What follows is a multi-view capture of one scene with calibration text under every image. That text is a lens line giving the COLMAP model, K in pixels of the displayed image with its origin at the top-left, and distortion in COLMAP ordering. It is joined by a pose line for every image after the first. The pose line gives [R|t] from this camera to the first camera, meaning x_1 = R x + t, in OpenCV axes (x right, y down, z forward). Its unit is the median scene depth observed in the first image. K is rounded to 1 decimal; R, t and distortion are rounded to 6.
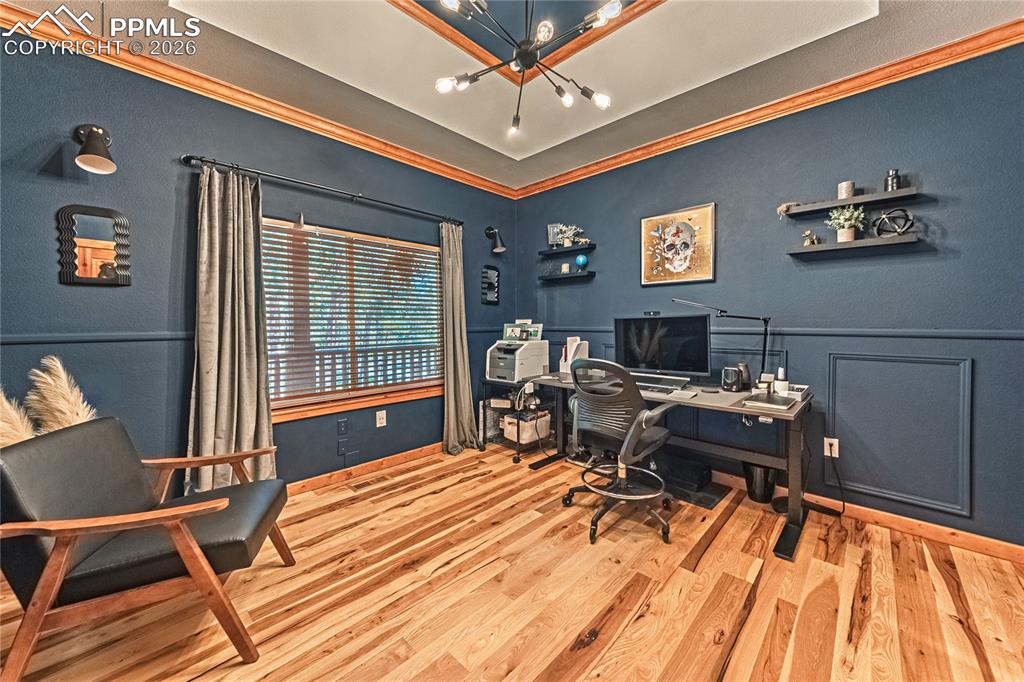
lens RADIAL K [[376.5, 0, 512.8], [0, 376.5, 328.1], [0, 0, 1]] dist [0.000082, -0.000043]
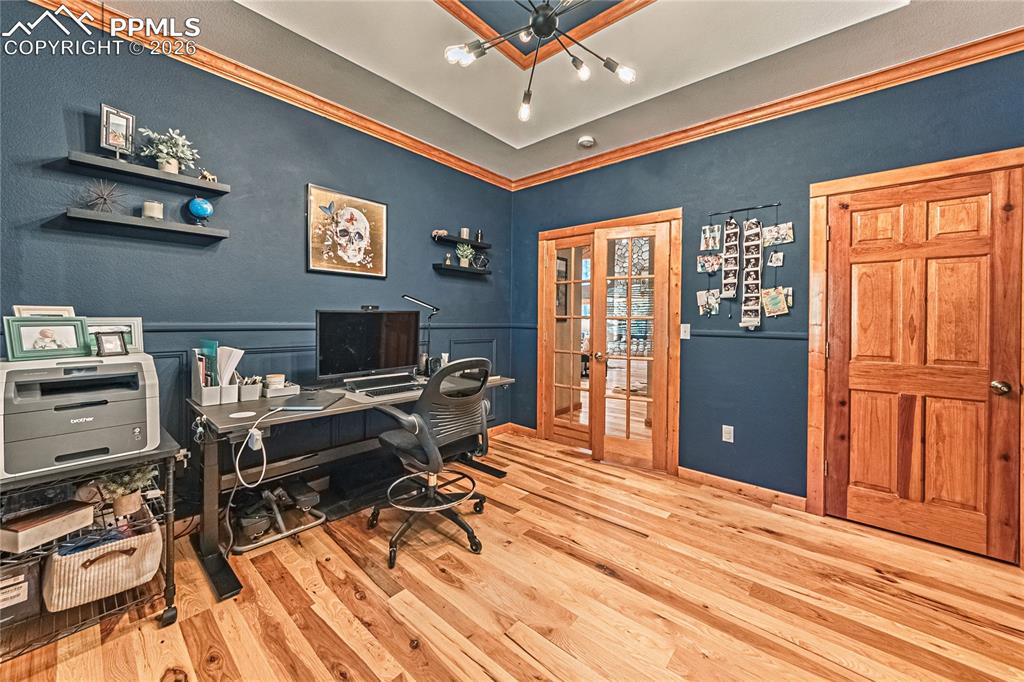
lens RADIAL K [[383.8, 0, 512.7], [0, 383.8, 321.0], [0, 0, 1]] dist [-0.000243, -0.000024]
pose [[-0.047150, -0.002943, 0.998884, -0.567081], [0.003653, 0.999988, 0.003119, -0.009226], [-0.998881, 0.003796, -0.047138, 0.725664]]
